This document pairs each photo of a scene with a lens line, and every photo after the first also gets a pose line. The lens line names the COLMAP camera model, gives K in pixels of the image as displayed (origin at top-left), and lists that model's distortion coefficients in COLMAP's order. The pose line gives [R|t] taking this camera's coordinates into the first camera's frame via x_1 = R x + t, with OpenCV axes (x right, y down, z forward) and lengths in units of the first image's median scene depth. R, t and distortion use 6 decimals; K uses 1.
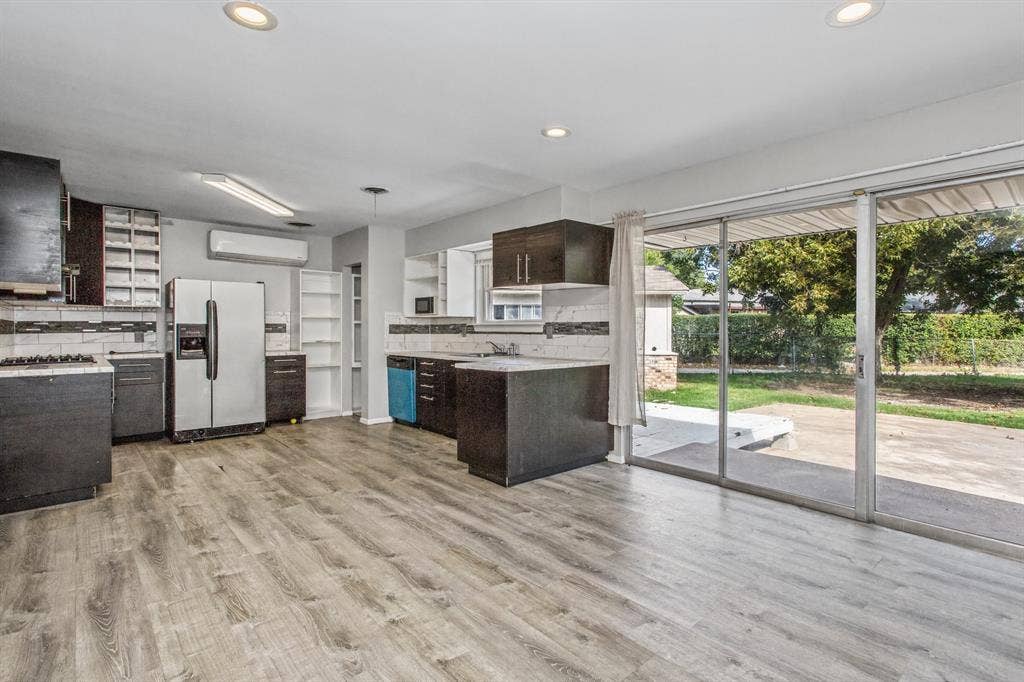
lens RADIAL K [[521.0, 0, 514.4], [0, 521.0, 334.4], [0, 0, 1]] dist [-0.004023, -0.000339]
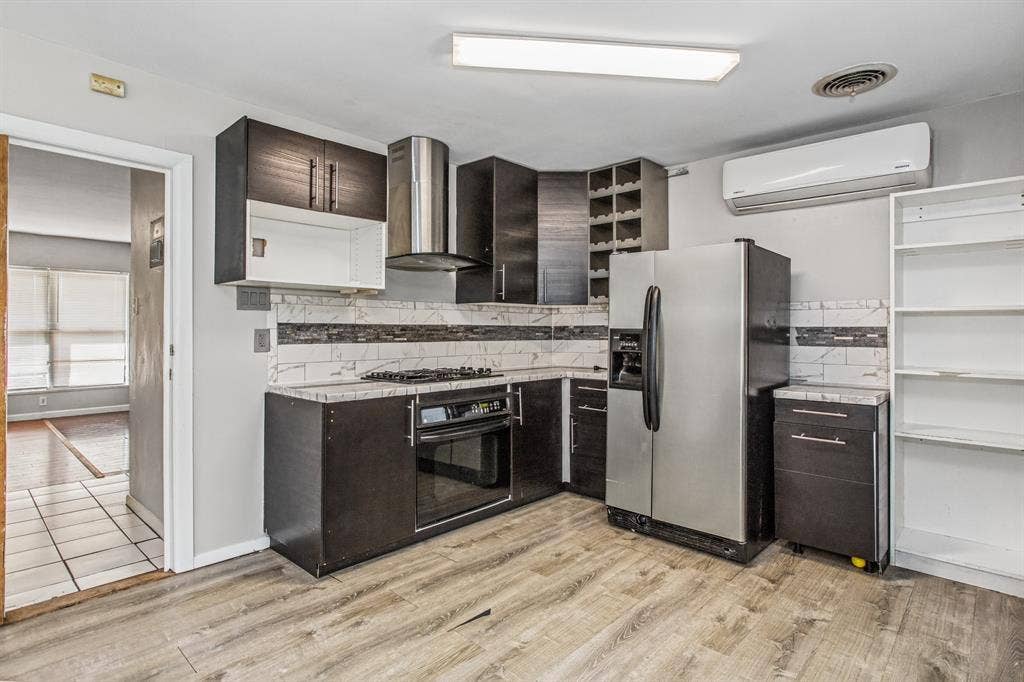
lens RADIAL K [[521.0, 0, 506.4], [0, 521.0, 325.1], [0, 0, 1]] dist [-0.004023, -0.000339]
pose [[0.098499, -0.003982, -0.995129, -0.046859], [-0.009096, 0.999947, -0.004902, -0.021267], [0.995096, 0.009535, 0.098458, 0.807965]]
